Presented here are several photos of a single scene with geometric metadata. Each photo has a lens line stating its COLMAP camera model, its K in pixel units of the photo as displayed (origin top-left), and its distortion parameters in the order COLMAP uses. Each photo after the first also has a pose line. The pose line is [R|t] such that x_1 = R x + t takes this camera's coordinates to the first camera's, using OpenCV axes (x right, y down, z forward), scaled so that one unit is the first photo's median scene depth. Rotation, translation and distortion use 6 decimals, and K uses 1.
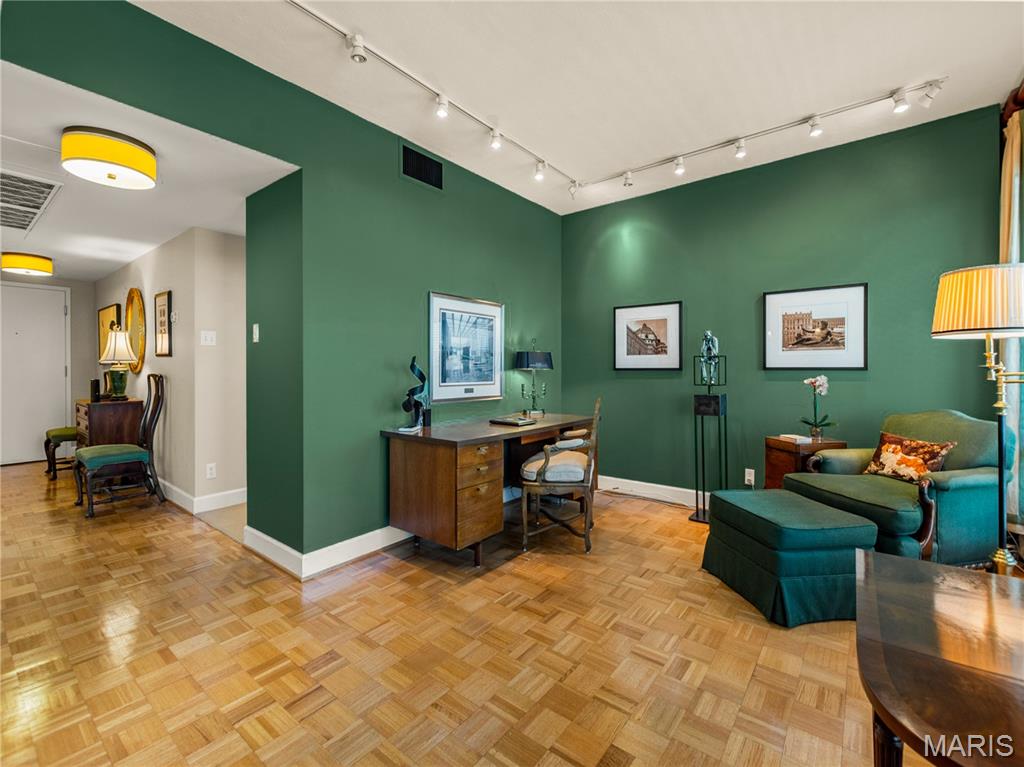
lens RADIAL K [[451.7, 0, 507.9], [0, 451.7, 370.4], [0, 0, 1]] dist [0.002732, -0.001212]
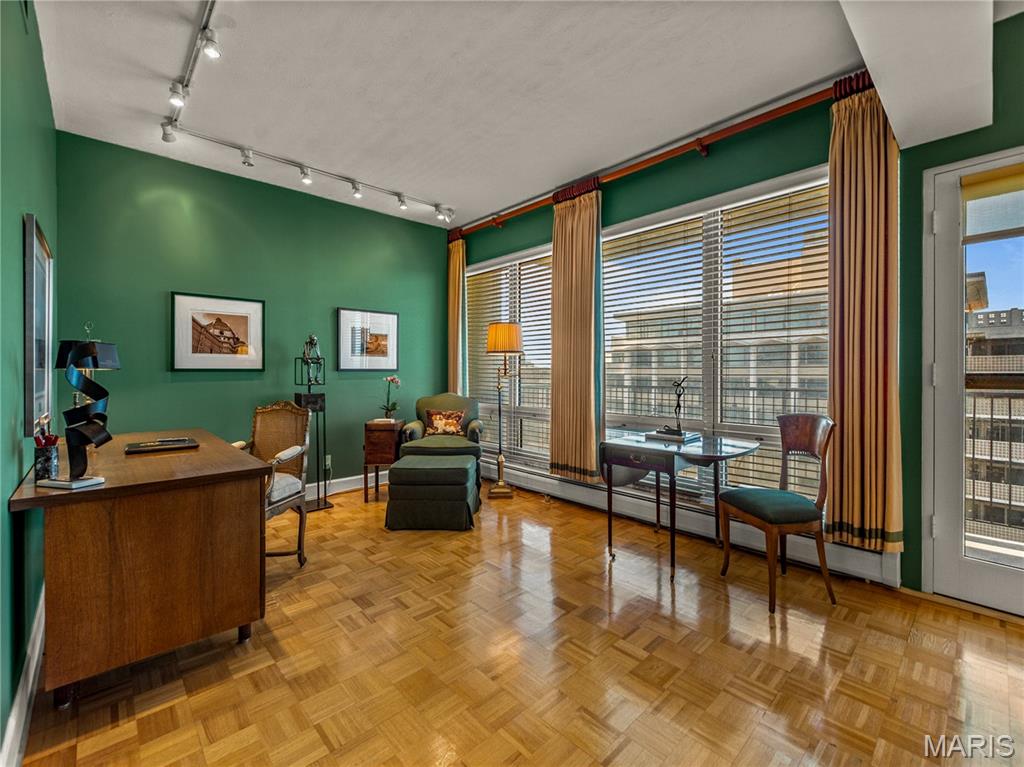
lens RADIAL K [[451.7, 0, 508.9], [0, 451.7, 369.5], [0, 0, 1]] dist [0.002732, -0.001212]
pose [[0.143662, 0.003544, 0.989620, -0.605763], [0.002771, 0.999988, -0.003983, 0.001814], [-0.989623, 0.003315, 0.143651, 0.395068]]
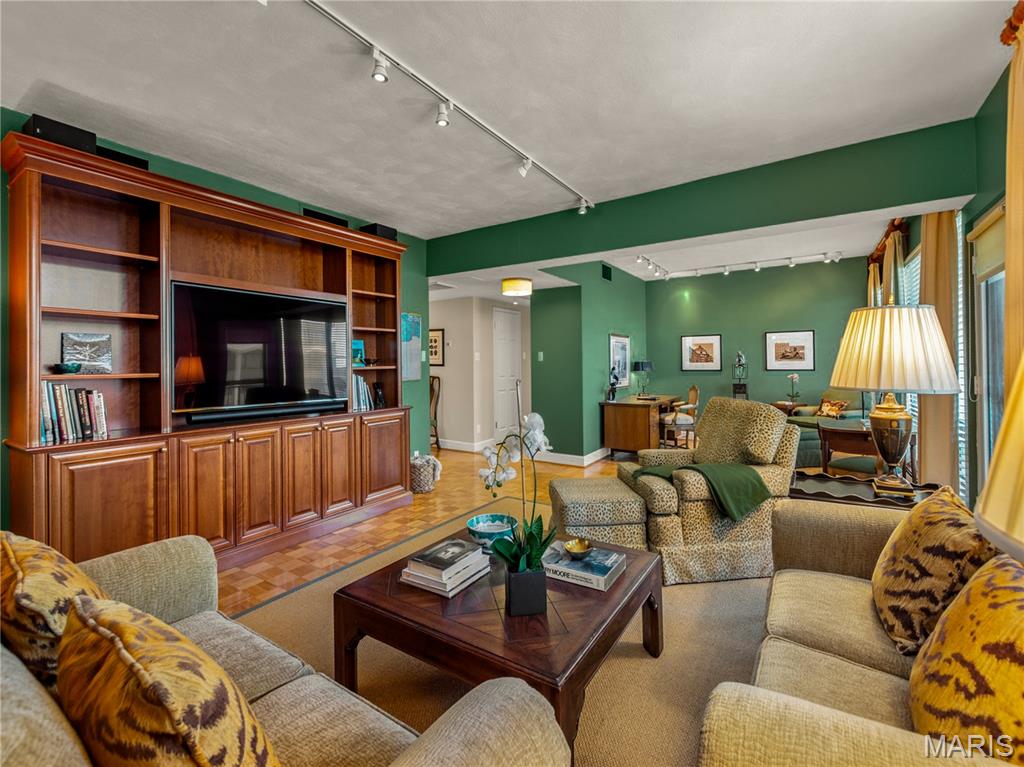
lens RADIAL K [[451.7, 0, 509.4], [0, 451.7, 360.5], [0, 0, 1]] dist [0.002732, -0.001212]
pose [[0.995556, -0.009189, 0.093717, -0.800480], [0.010319, 0.999880, -0.011580, -0.036755], [-0.093600, 0.012495, 0.995532, -0.943810]]
